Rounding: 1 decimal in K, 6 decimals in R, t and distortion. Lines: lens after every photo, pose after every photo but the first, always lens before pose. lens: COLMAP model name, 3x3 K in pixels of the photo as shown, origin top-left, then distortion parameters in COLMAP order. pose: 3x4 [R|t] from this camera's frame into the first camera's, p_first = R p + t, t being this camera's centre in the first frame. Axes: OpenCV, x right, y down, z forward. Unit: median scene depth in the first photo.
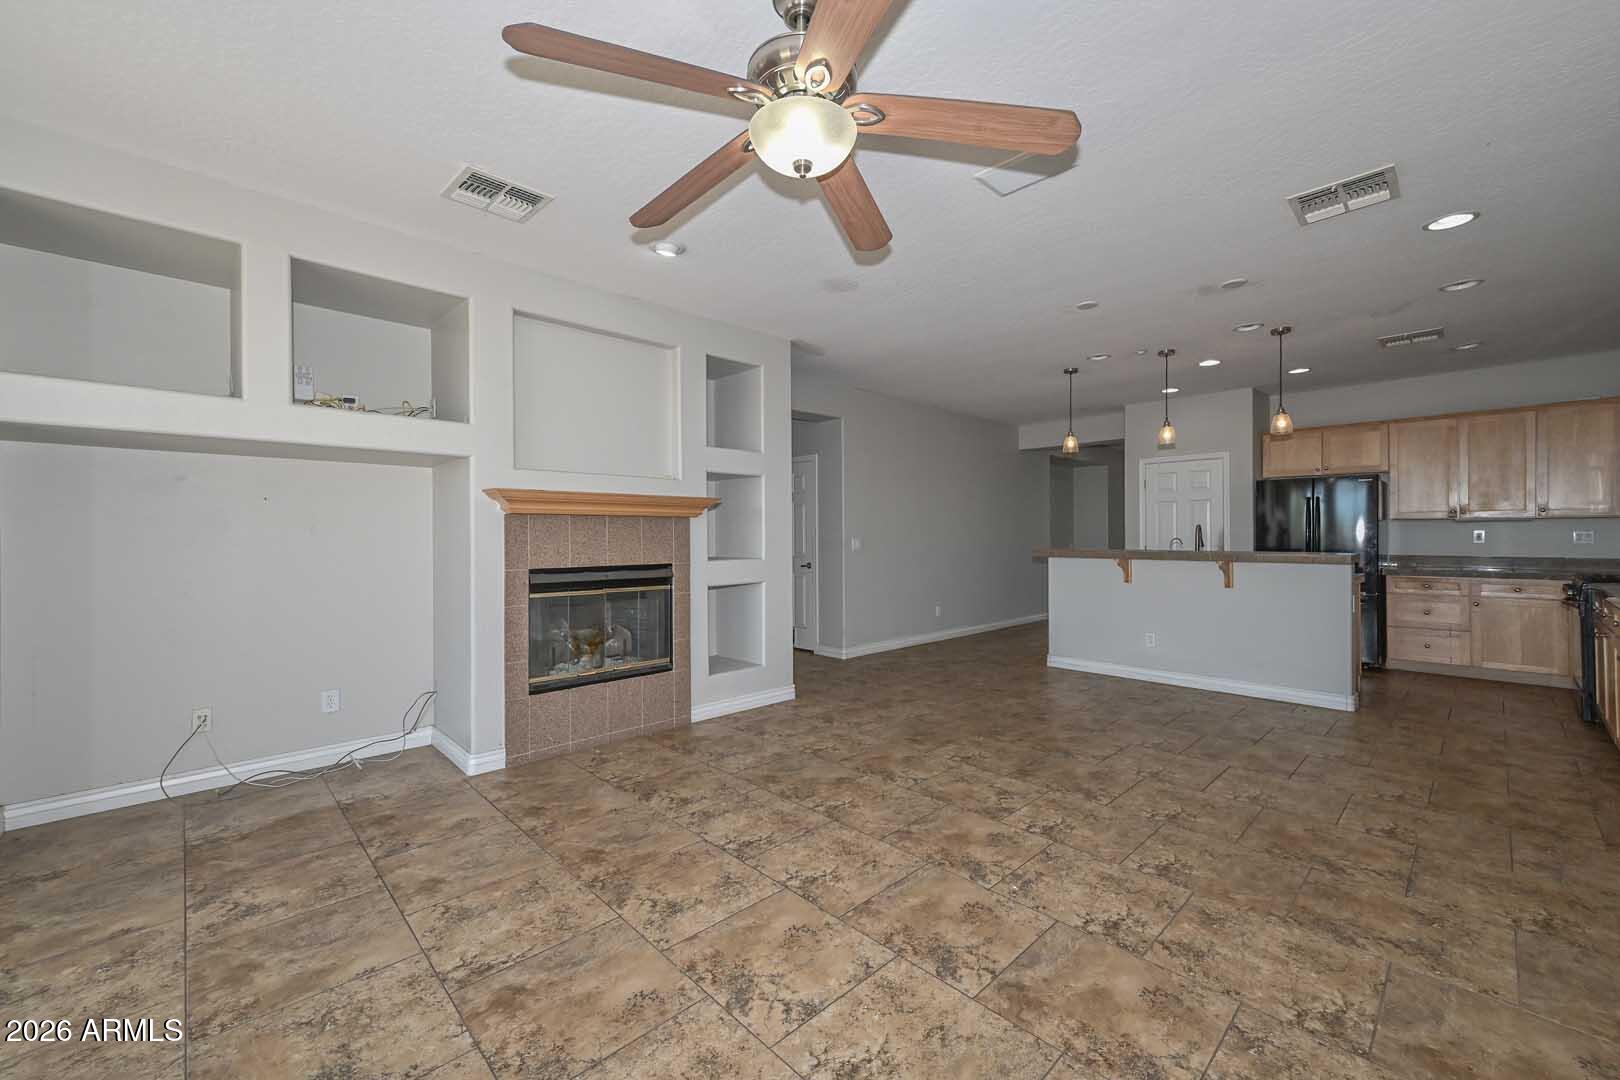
lens RADIAL K [[666.7, 0, 788.7], [0, 666.7, 534.8], [0, 0, 1]] dist [0.008840, 0.001368]
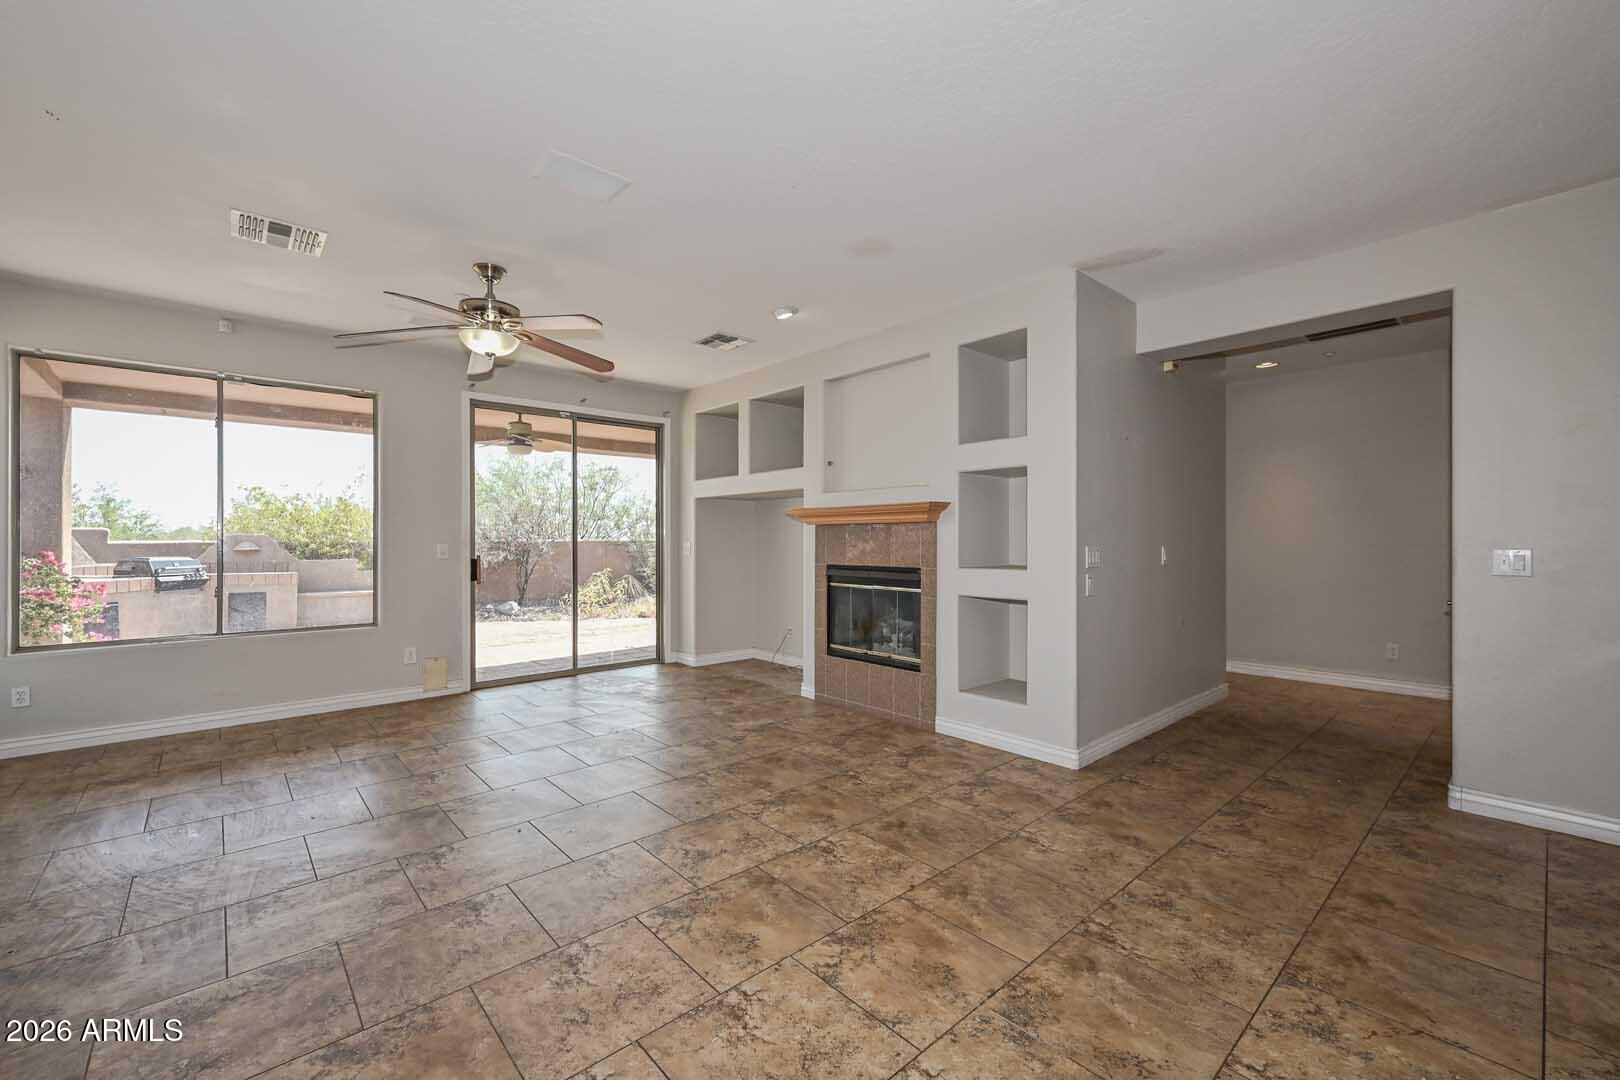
lens RADIAL K [[666.7, 0, 821.7], [0, 666.7, 542.3], [0, 0, 1]] dist [0.008840, 0.001368]
pose [[-0.024558, 0.010265, -0.999646, 1.021254], [0.003054, 0.999943, 0.010193, -0.008869], [0.999694, -0.002803, -0.024588, 1.045779]]
